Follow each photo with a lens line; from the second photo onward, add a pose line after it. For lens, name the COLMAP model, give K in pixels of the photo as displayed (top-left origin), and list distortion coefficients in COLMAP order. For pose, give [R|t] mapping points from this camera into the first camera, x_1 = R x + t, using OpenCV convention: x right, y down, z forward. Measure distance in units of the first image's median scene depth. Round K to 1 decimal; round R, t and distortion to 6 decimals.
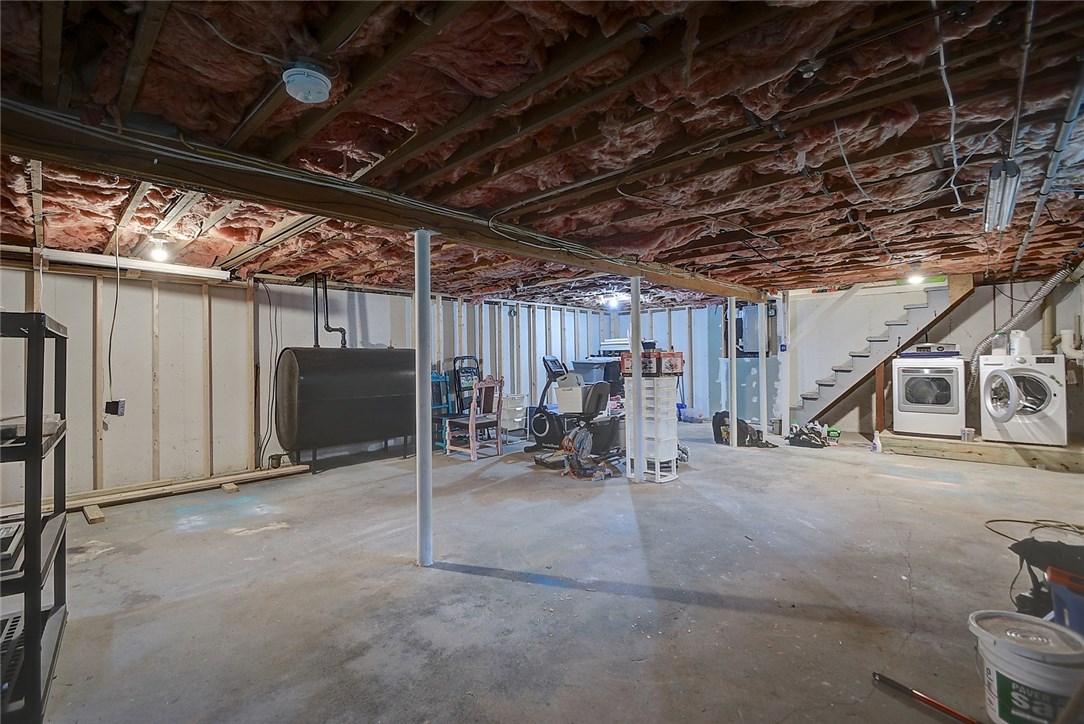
lens RADIAL K [[480.5, 0, 538.3], [0, 480.5, 355.3], [0, 0, 1]] dist [-0.003090, -0.005105]
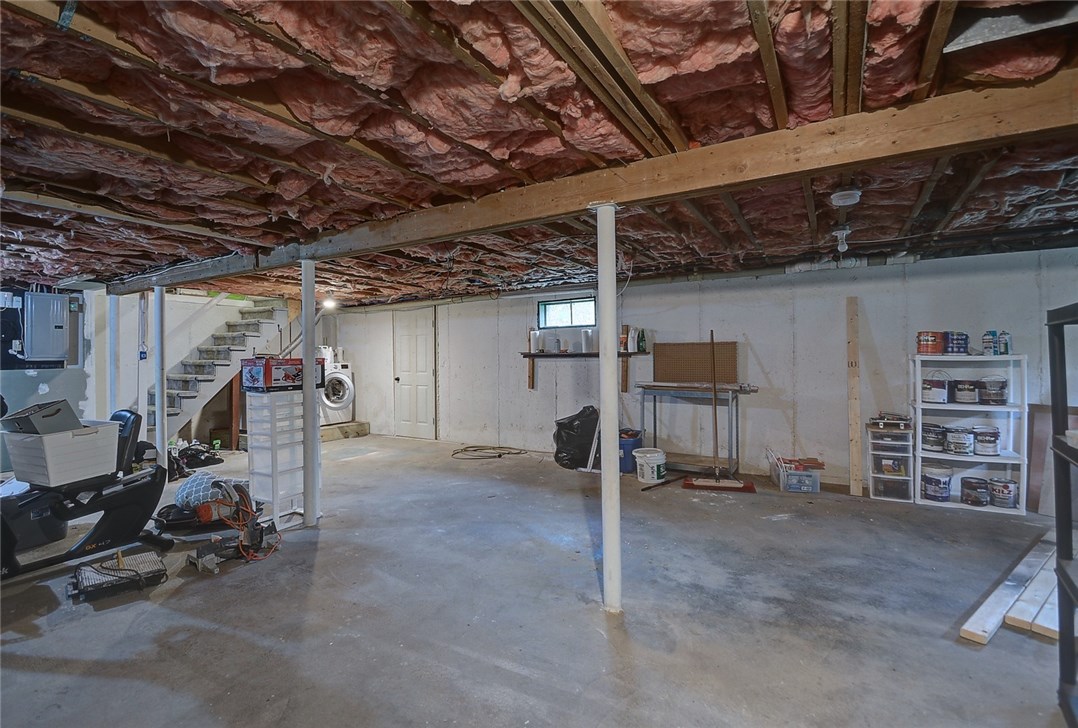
lens RADIAL K [[477.8, 0, 536.6], [0, 477.8, 359.5], [0, 0, 1]] dist [-0.003090, -0.005105]
pose [[-0.200828, 0.006975, 0.979602, -1.065767], [0.009860, 0.999938, -0.005098, 0.005388], [-0.979577, 0.008635, -0.200884, 1.351158]]
